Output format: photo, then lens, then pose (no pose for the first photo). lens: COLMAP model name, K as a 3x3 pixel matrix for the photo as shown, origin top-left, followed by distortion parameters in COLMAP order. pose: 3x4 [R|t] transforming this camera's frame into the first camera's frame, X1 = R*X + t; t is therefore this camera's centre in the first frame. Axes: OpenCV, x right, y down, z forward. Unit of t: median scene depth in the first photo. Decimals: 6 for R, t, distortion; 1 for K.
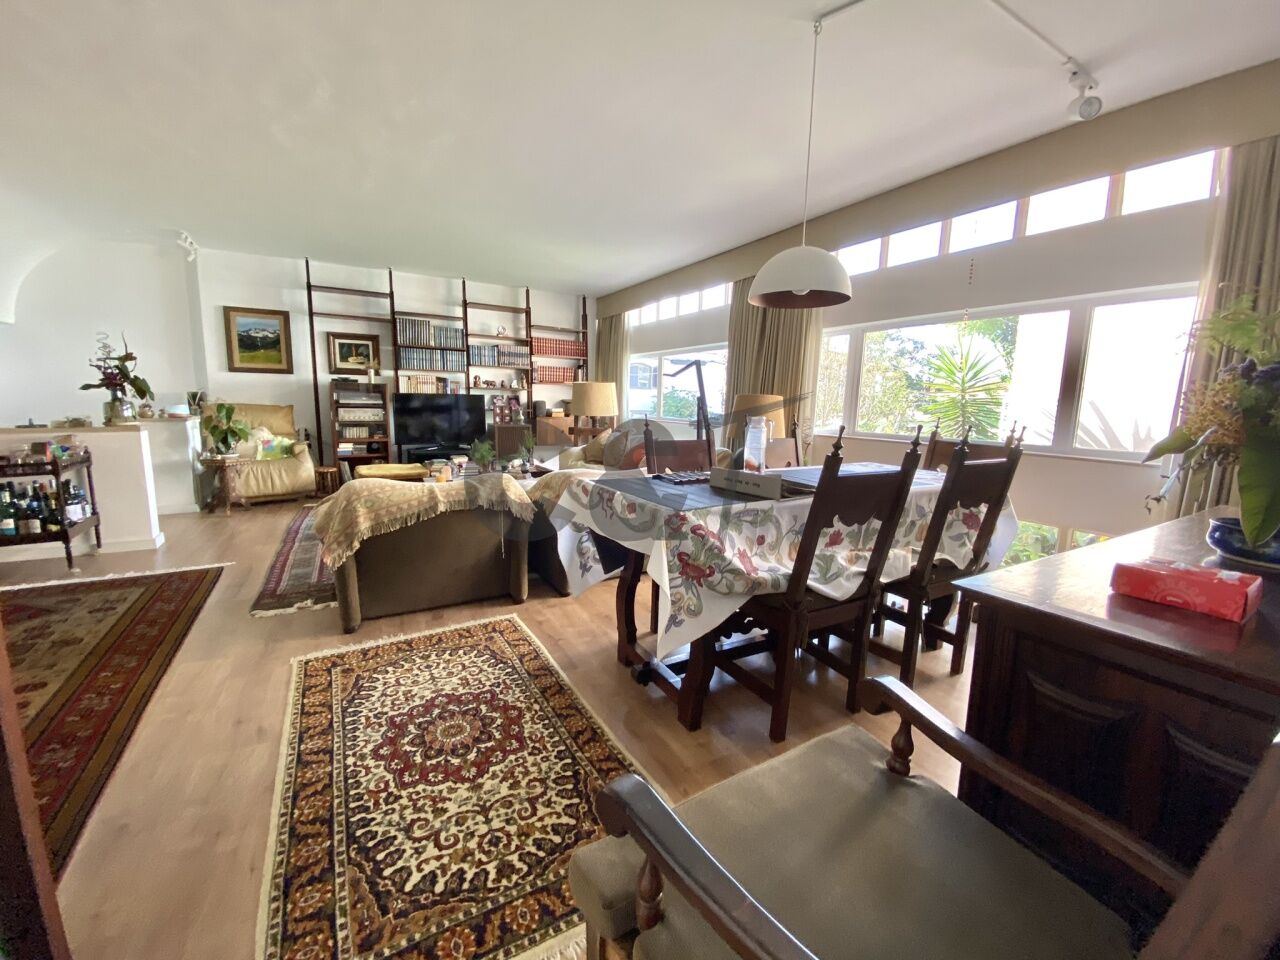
lens RADIAL K [[516.2, 0, 640.0], [0, 516.2, 480.0], [0, 0, 1]] dist [0.020024, -0.021223]
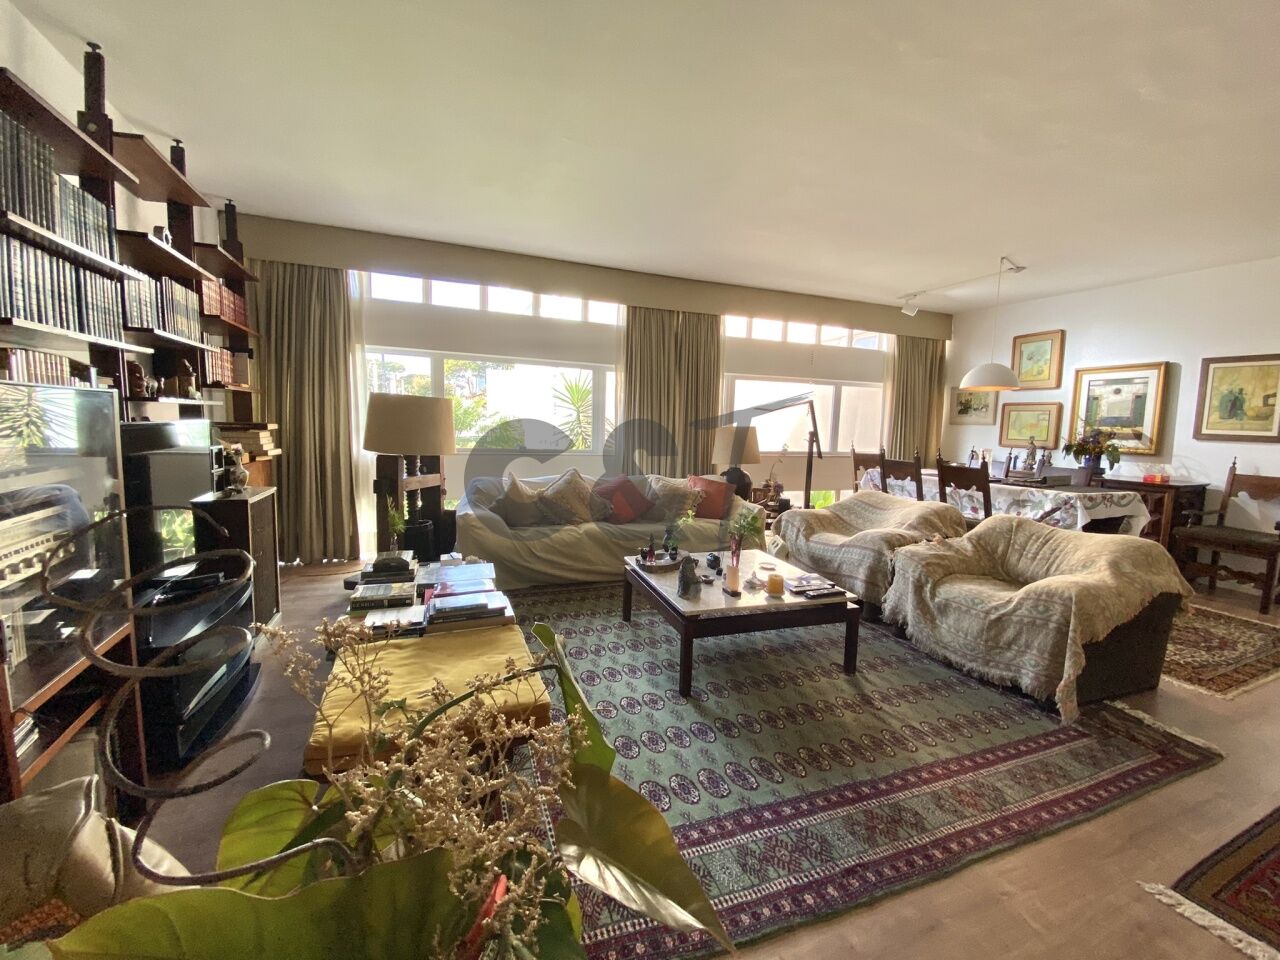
lens RADIAL K [[516.2, 0, 640.0], [0, 516.2, 480.0], [0, 0, 1]] dist [0.020024, -0.021223]
pose [[0.148563, -0.121201, 0.981448, -0.649907], [0.129487, 0.986300, 0.102199, -0.130775], [-0.980389, 0.111902, 0.162221, 0.702962]]
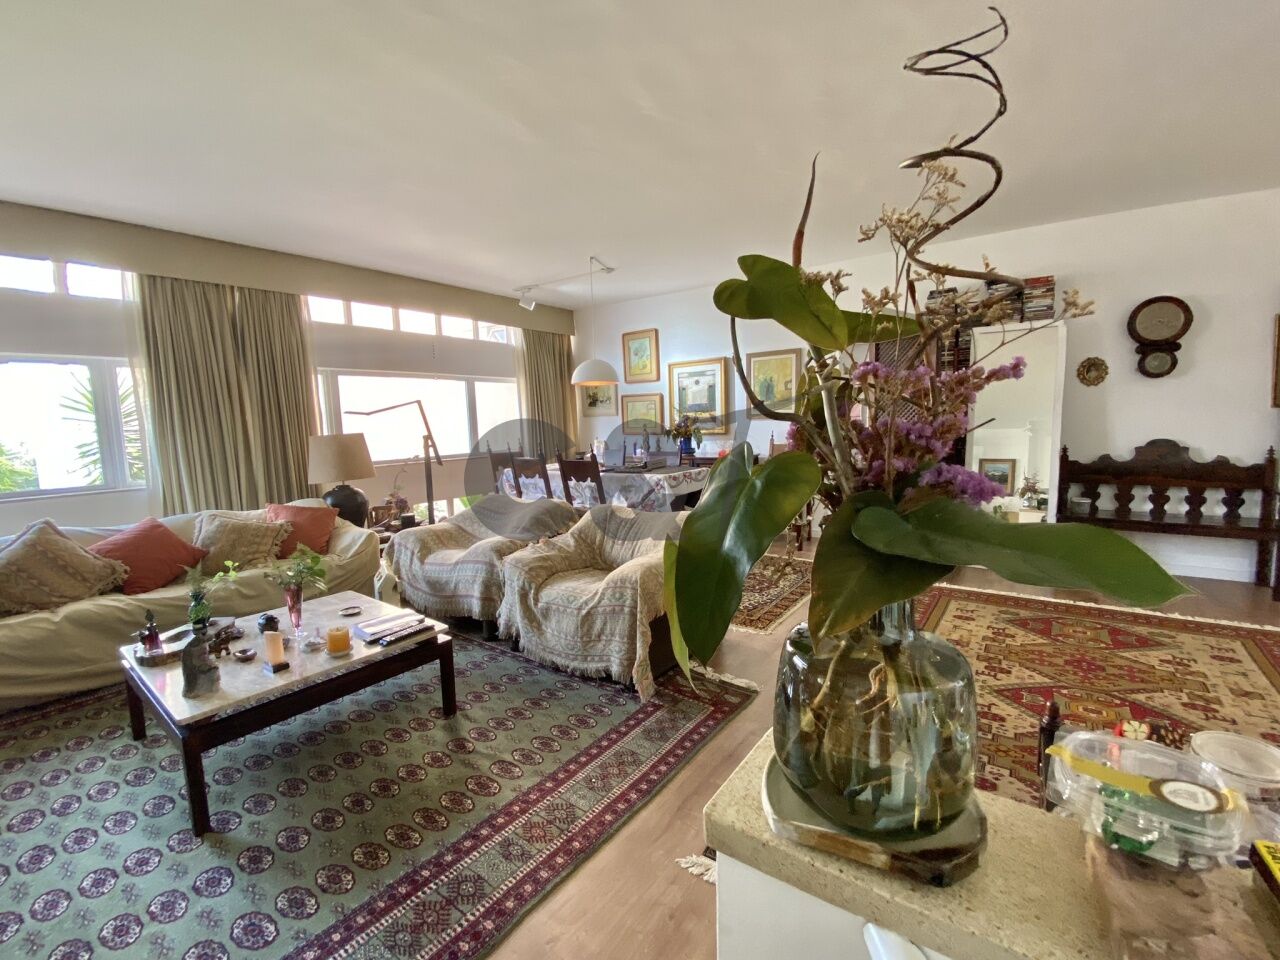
lens RADIAL K [[550.8, 0, 640.0], [0, 550.8, 480.0], [0, 0, 1]] dist [0.067495, -0.055029]
pose [[-0.416471, -0.104928, 0.903074, -0.628788], [0.168685, 0.967152, 0.190165, -0.125645], [-0.893363, 0.231533, -0.385091, 0.620605]]
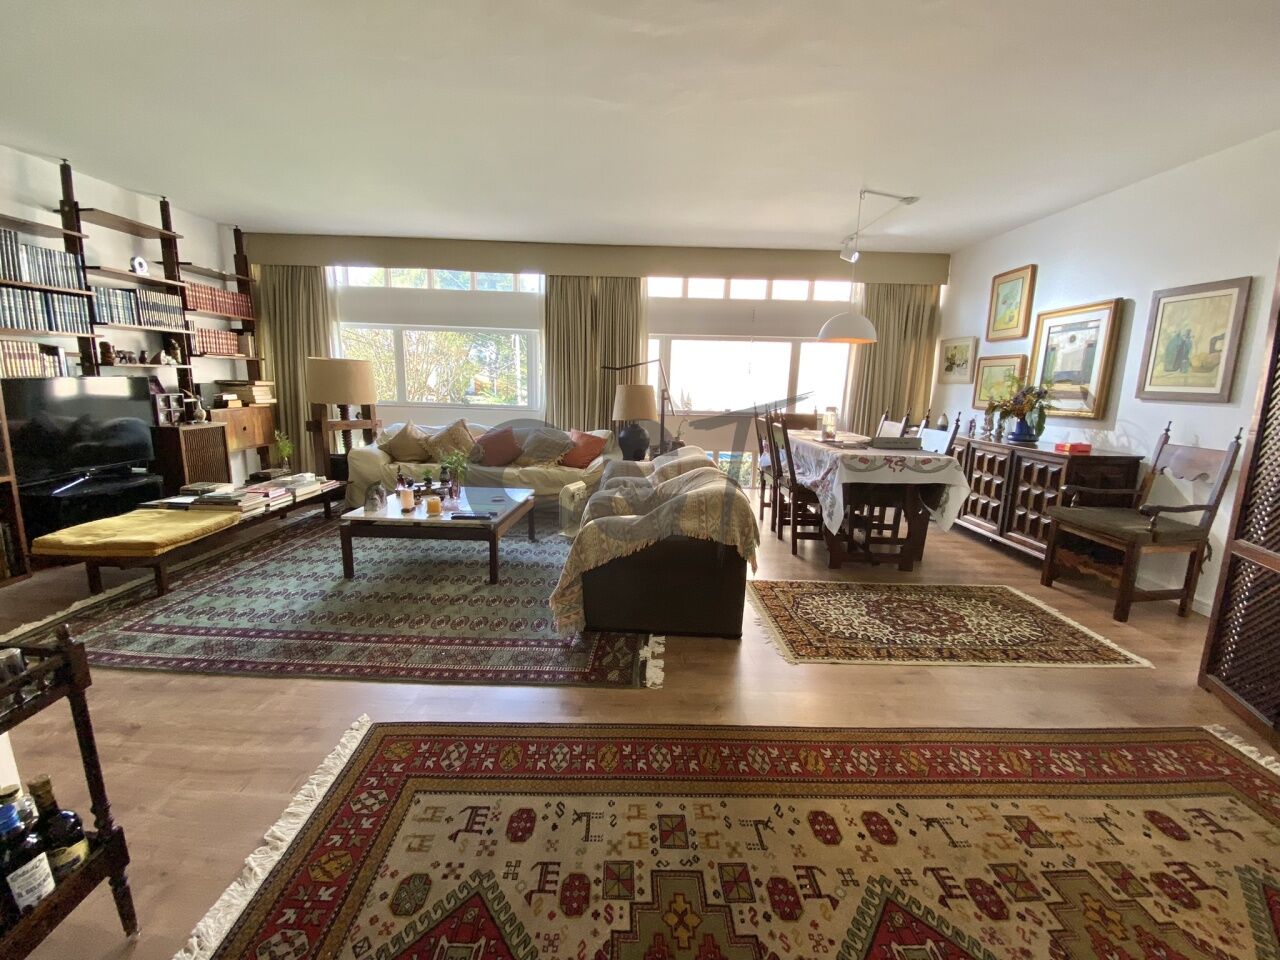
lens RADIAL K [[516.2, 0, 640.0], [0, 516.2, 480.0], [0, 0, 1]] dist [0.020024, -0.021223]
pose [[0.488011, -0.165607, 0.856983, -0.583111], [0.118404, 0.985320, 0.122982, -0.061400], [-0.864769, 0.041454, 0.500456, 0.258875]]
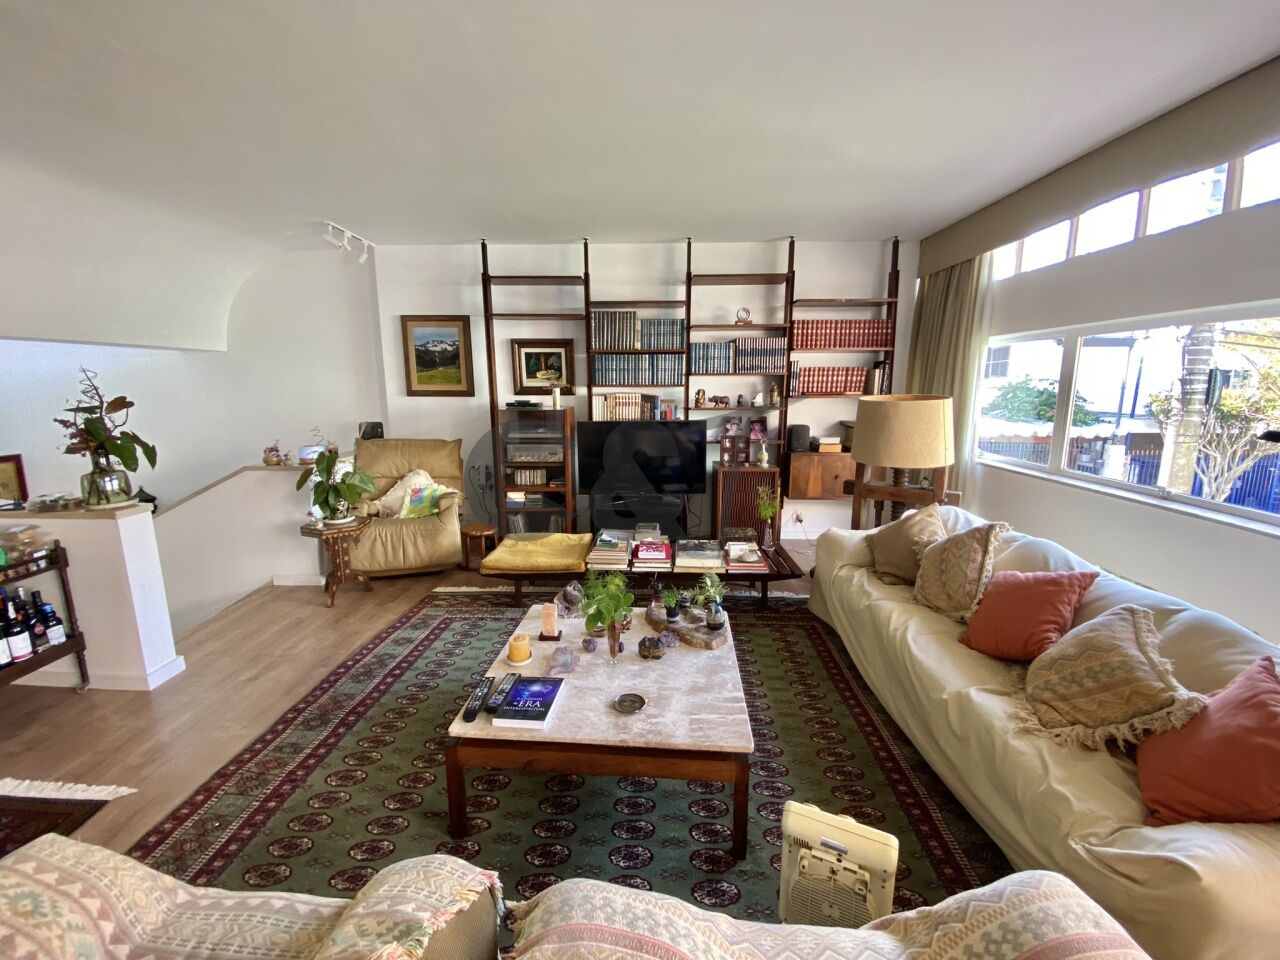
lens RADIAL K [[517.0, 0, 640.0], [0, 517.0, 480.0], [0, 0, 1]] dist [0.077498, -0.053571]
pose [[0.854851, 0.068640, -0.514314, -0.039821], [-0.058069, 0.997640, 0.036626, -0.117998], [0.515614, -0.001444, 0.856820, 0.438992]]
